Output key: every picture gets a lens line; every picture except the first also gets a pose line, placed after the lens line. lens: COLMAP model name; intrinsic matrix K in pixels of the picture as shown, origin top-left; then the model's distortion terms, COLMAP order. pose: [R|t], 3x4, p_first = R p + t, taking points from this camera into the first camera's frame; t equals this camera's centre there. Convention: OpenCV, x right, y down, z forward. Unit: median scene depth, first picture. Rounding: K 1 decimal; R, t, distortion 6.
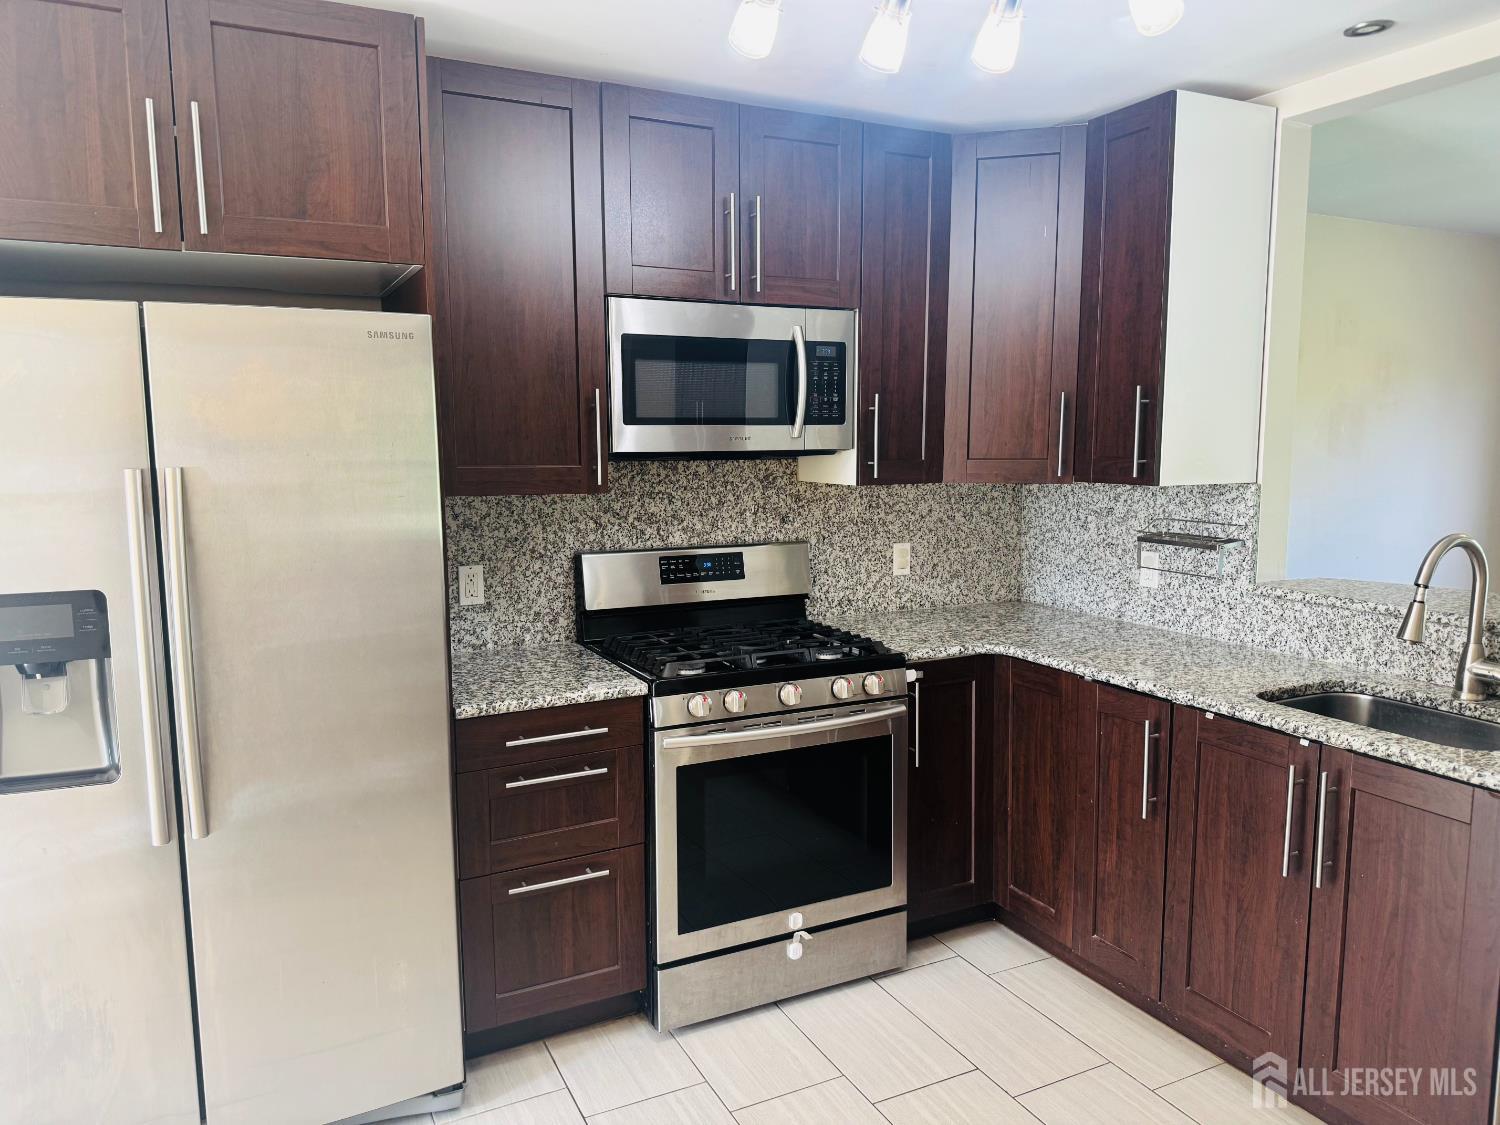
lens RADIAL K [[1057.9, 0, 760.3], [0, 1057.9, 567.3], [0, 0, 1]] dist [0.171097, -0.356837]
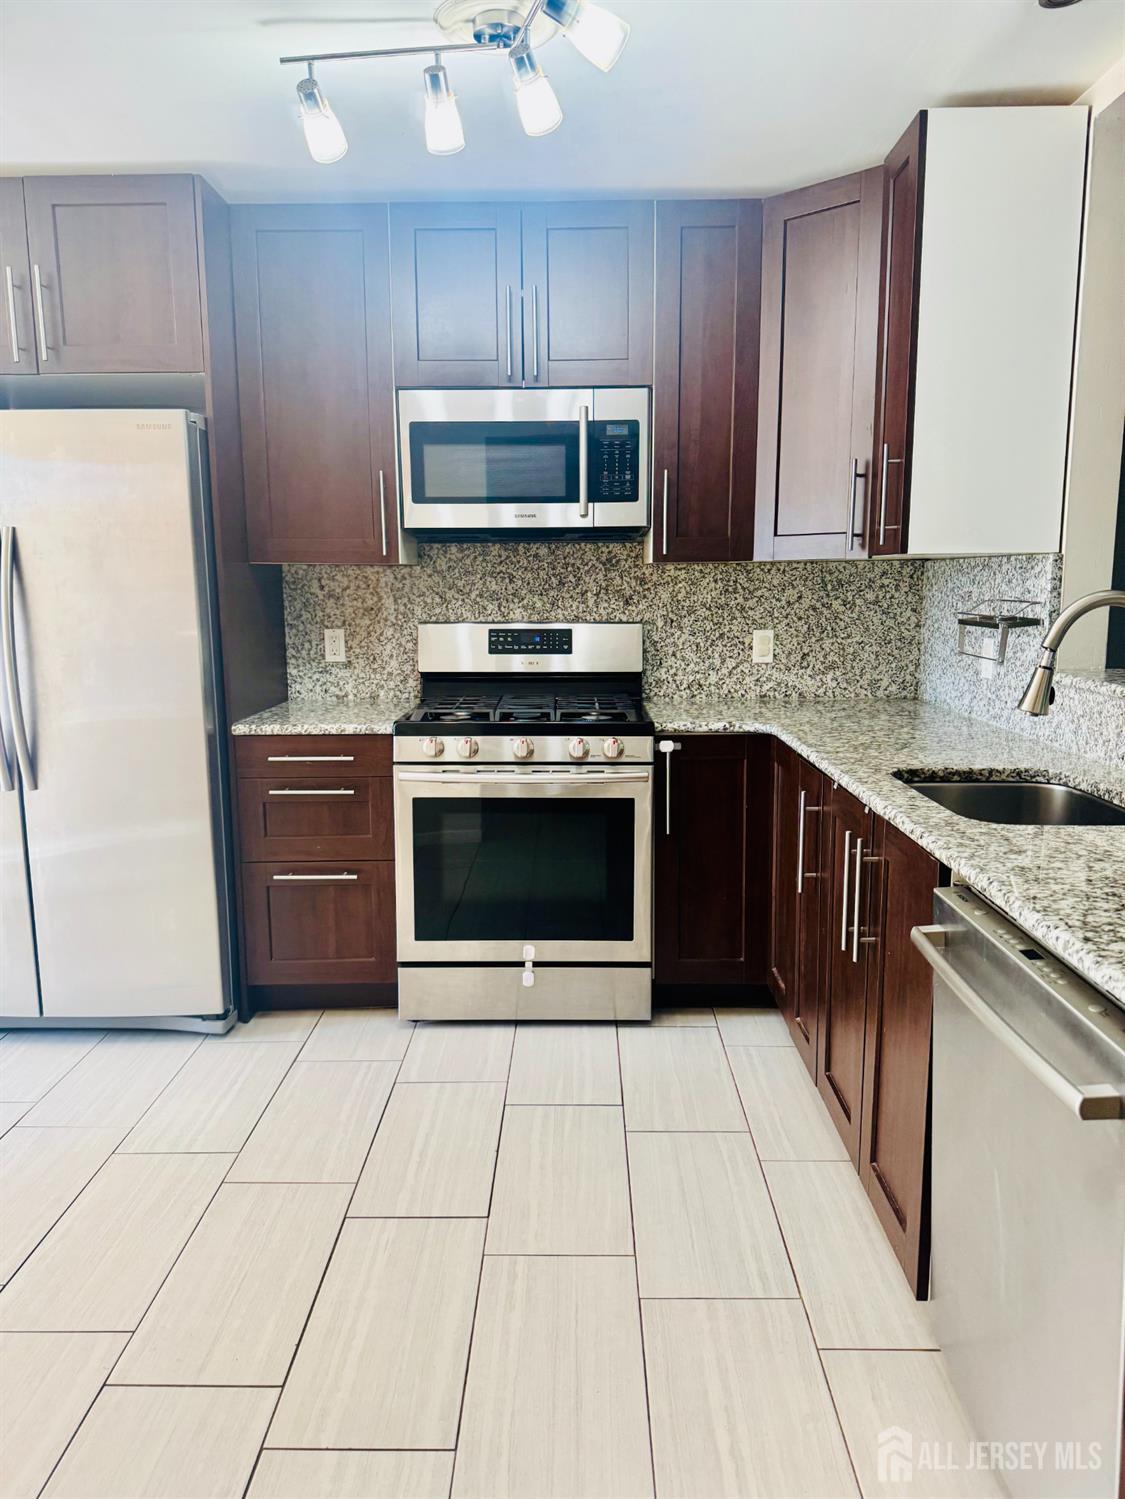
lens RADIAL K [[1057.2, 0, 568.8], [0, 1057.2, 759.6], [0, 0, 1]] dist [0.171097, -0.356837]
pose [[0.884707, 0.076819, -0.459775, 0.528480], [-0.055845, 0.996691, 0.059069, 0.059069], [0.462791, -0.026583, 0.886069, 0.043898]]
